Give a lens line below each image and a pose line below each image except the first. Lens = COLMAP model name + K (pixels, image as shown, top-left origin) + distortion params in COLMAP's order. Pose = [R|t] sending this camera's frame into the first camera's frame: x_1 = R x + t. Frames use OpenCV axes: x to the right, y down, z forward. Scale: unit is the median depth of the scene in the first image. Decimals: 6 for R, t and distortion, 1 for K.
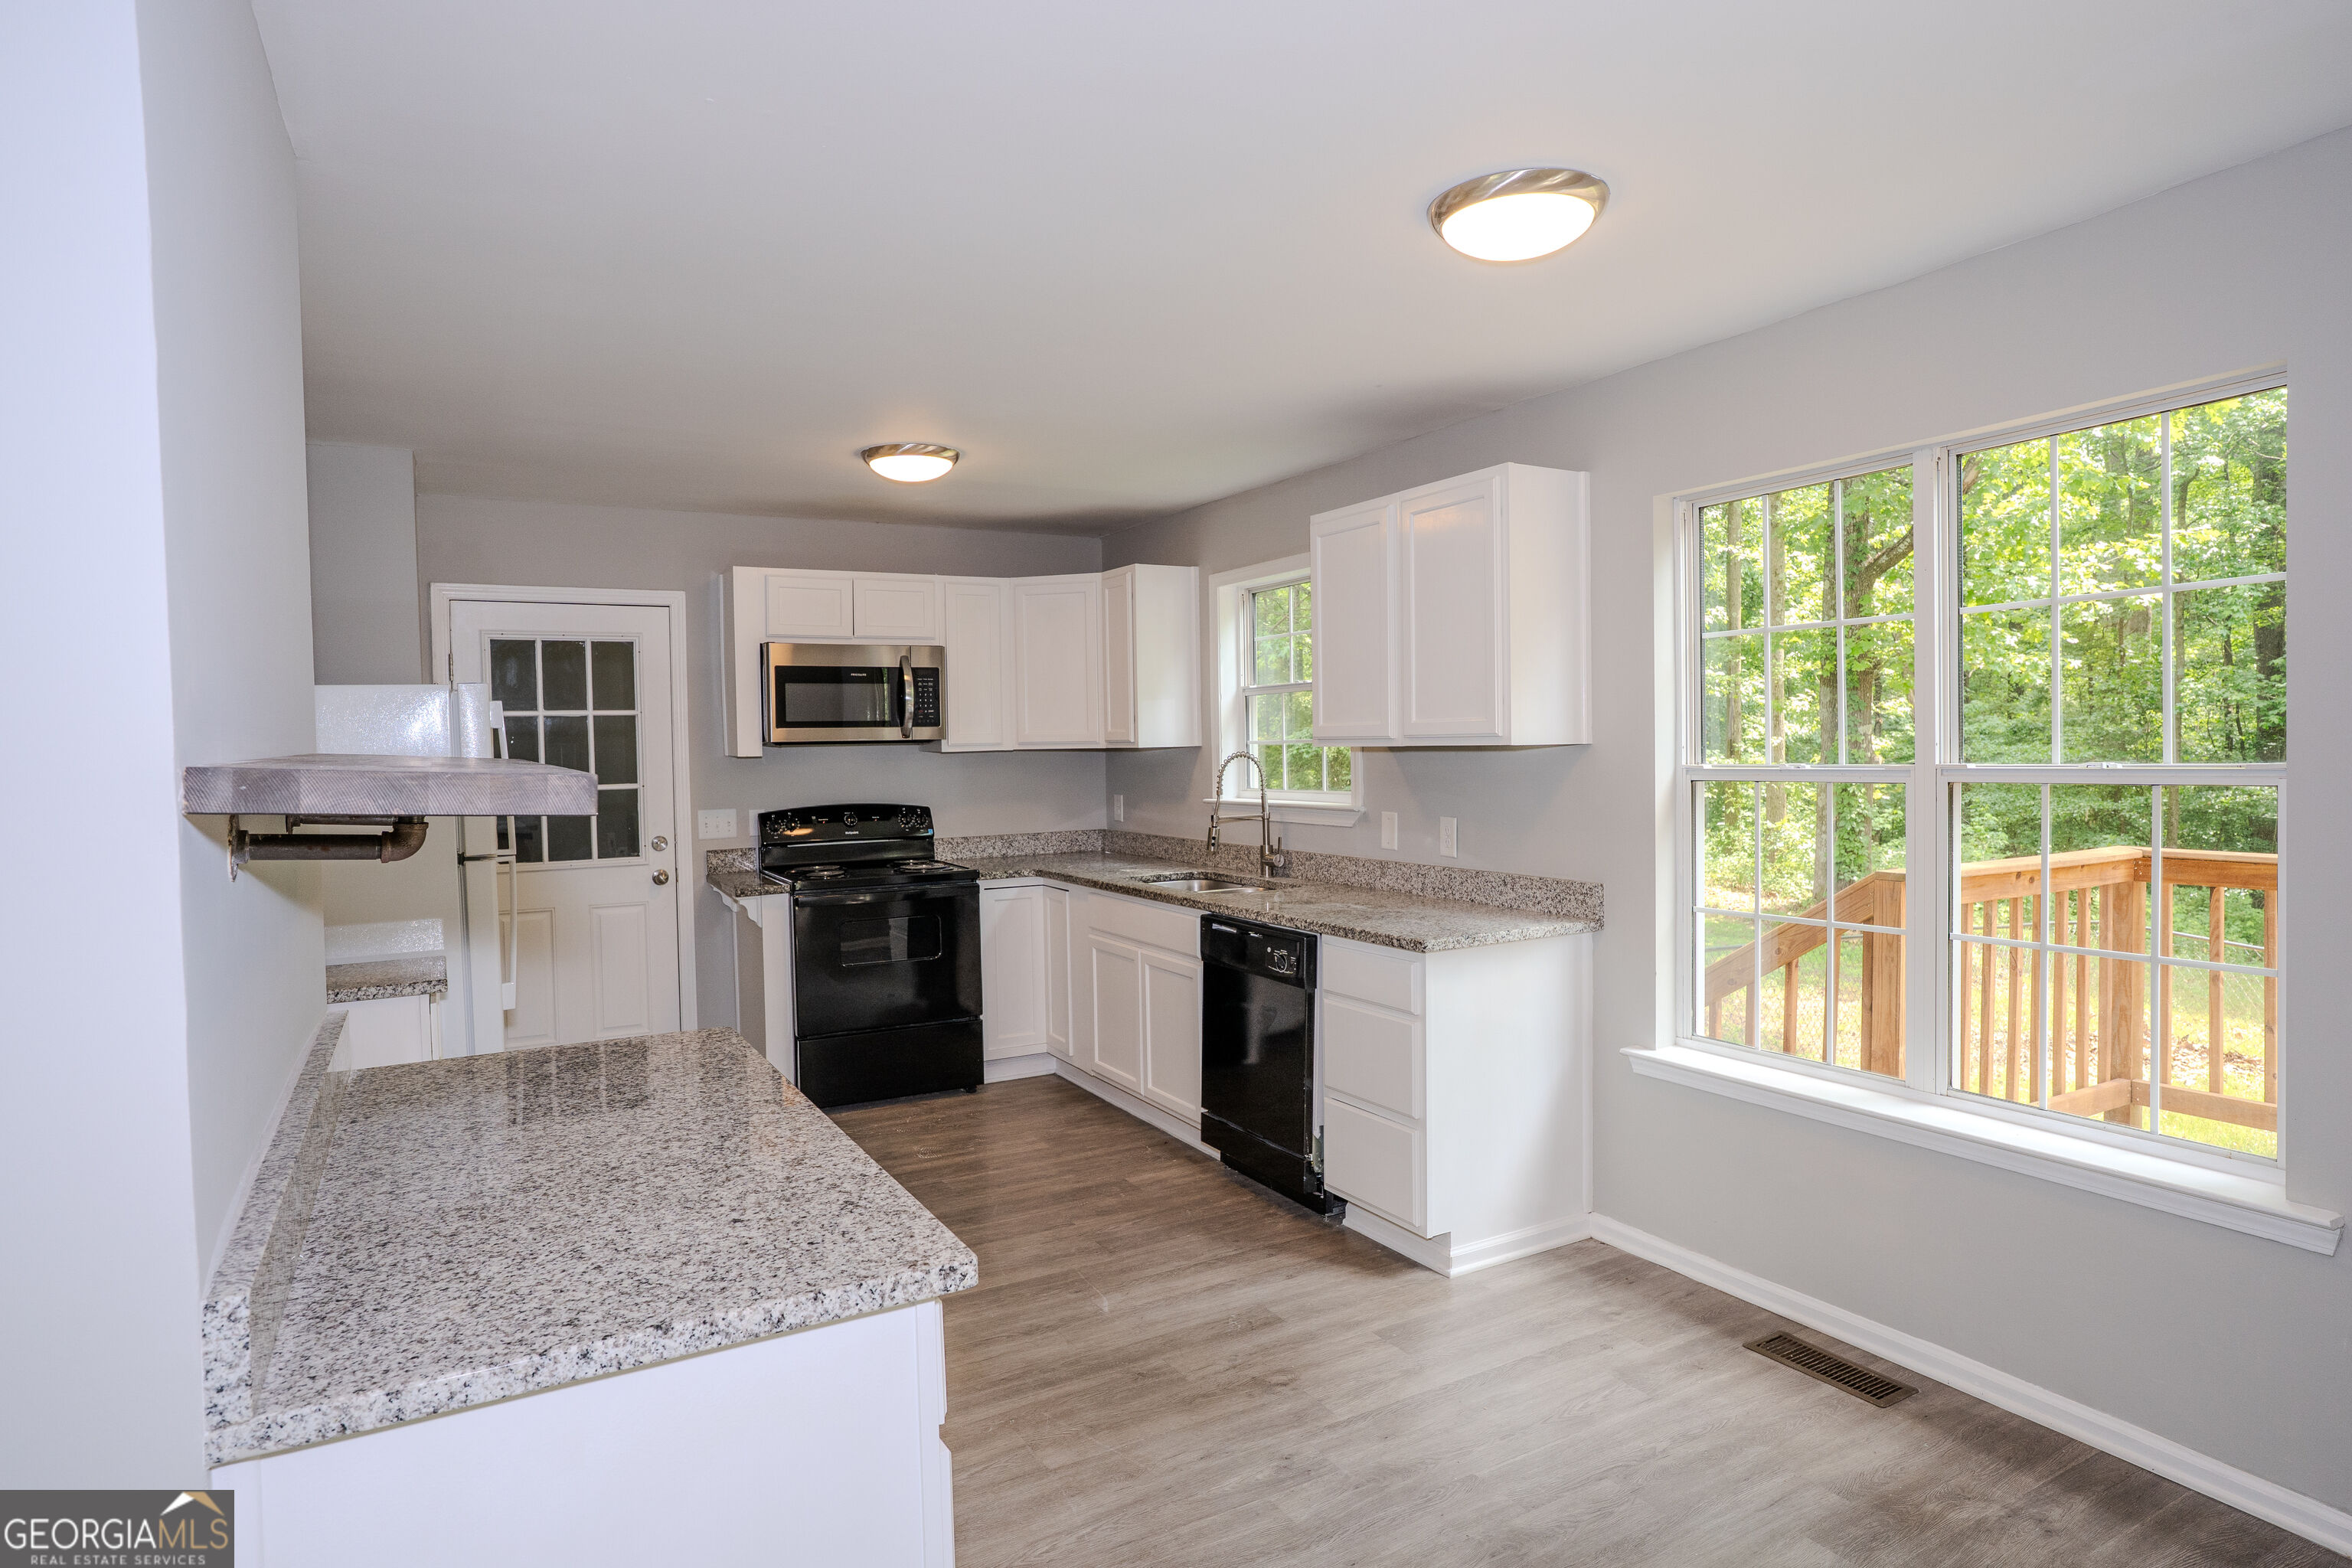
lens RADIAL K [[1287.1, 0, 1172.5], [0, 1287.1, 782.7], [0, 0, 1]] dist [-0.038995, 0.018559]
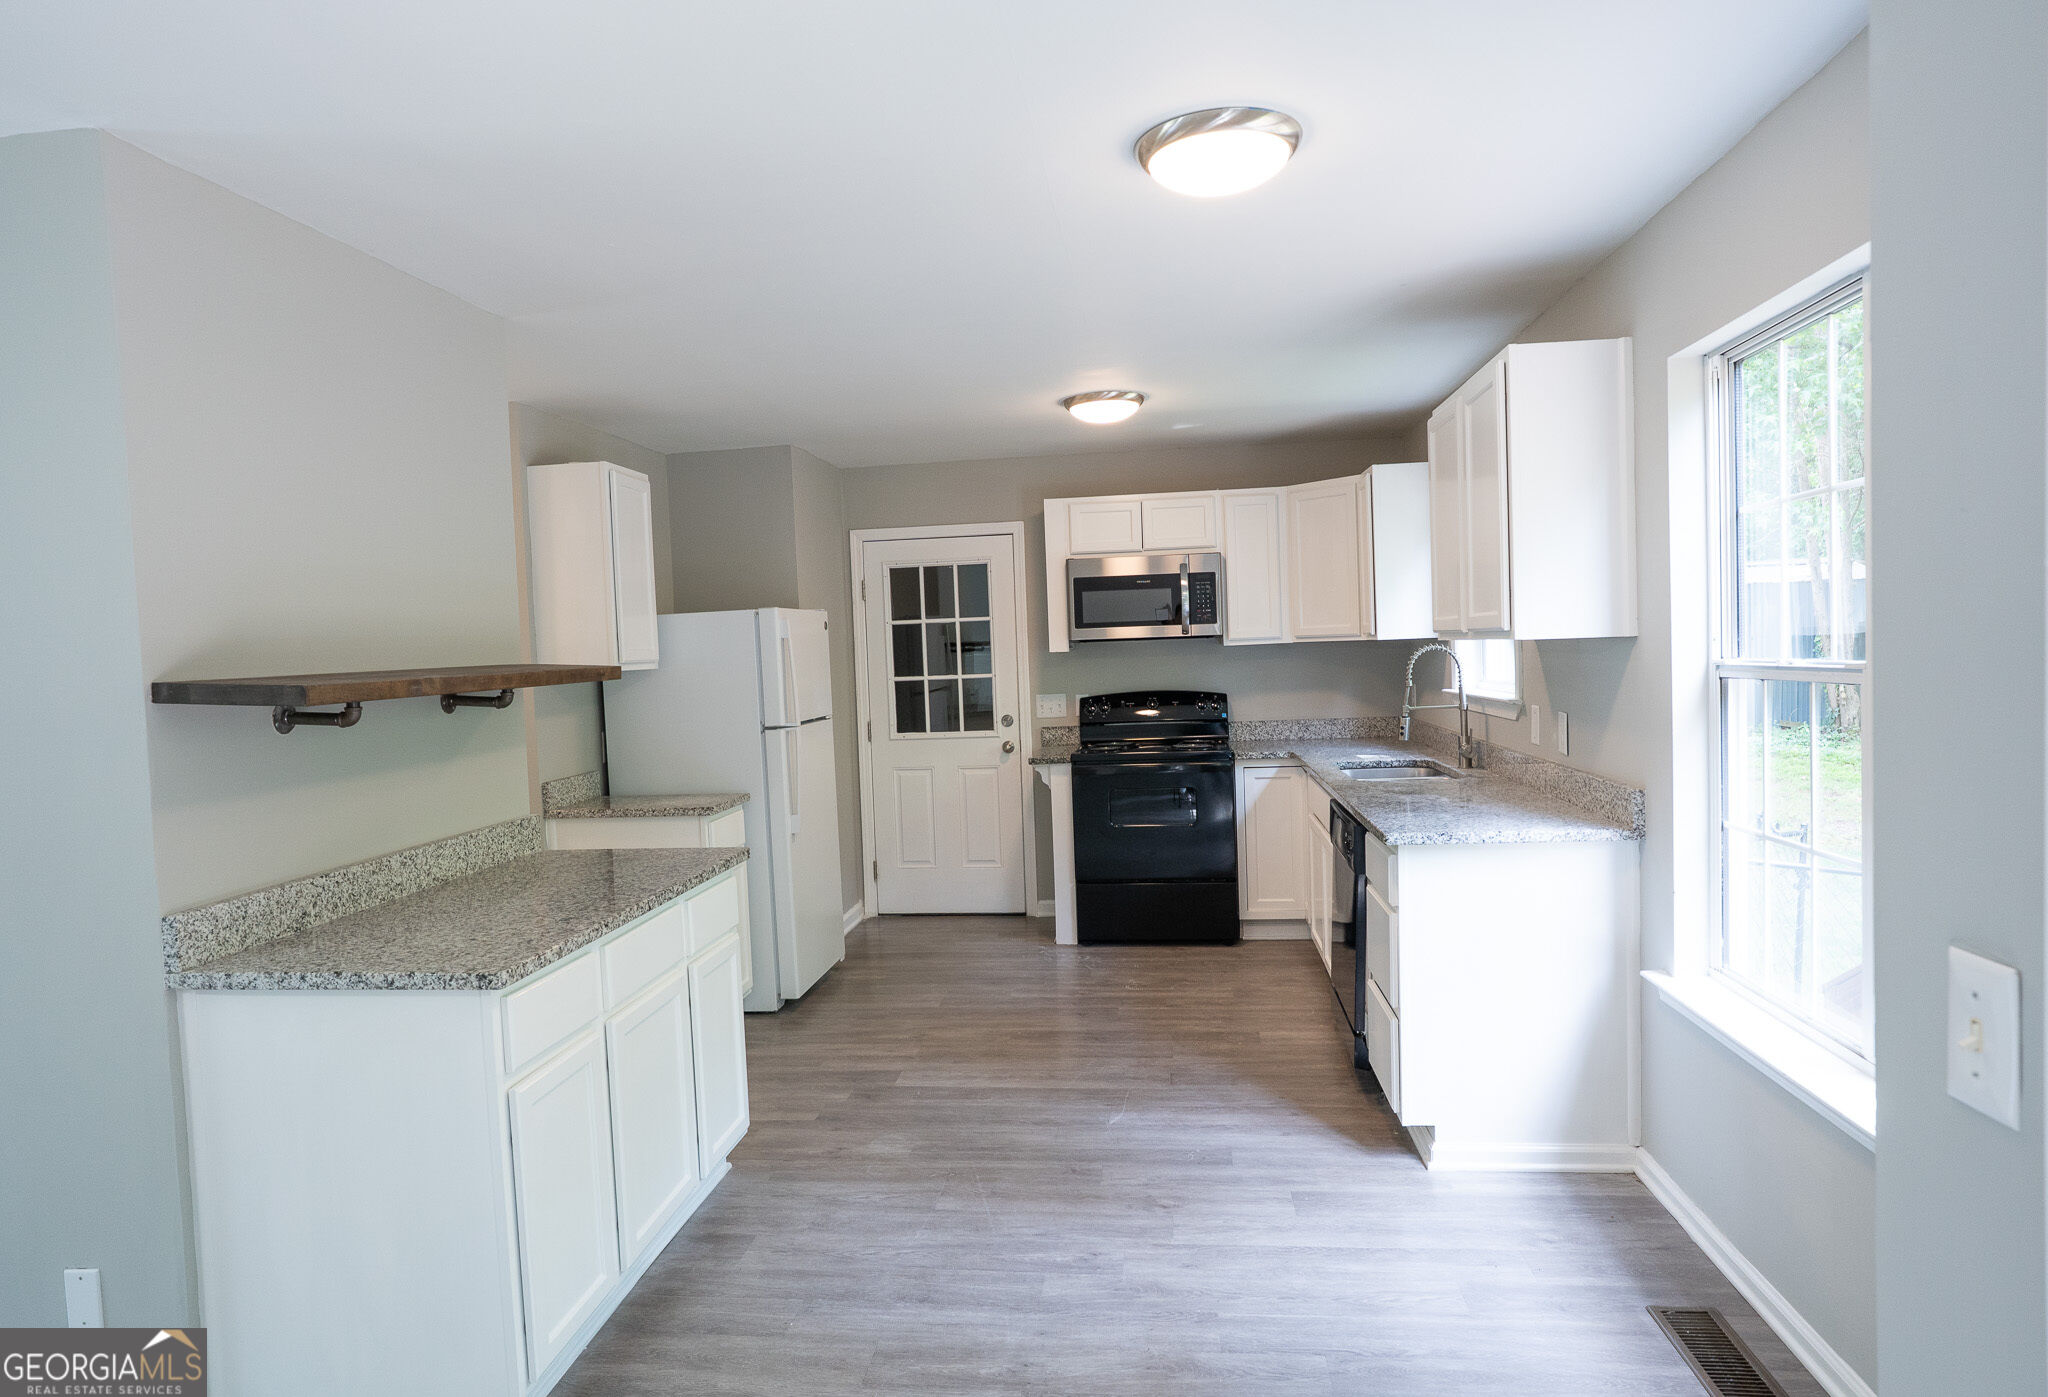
lens RADIAL K [[1208.0, 0, 1024.3], [0, 1208.0, 695.1], [0, 0, 1]] dist [-0.028963, 0.005497]
pose [[0.804184, 0.011827, -0.594262, 0.418480], [0.003304, 0.999698, 0.024367, -0.009094], [0.594371, -0.021559, 0.803902, 0.047558]]
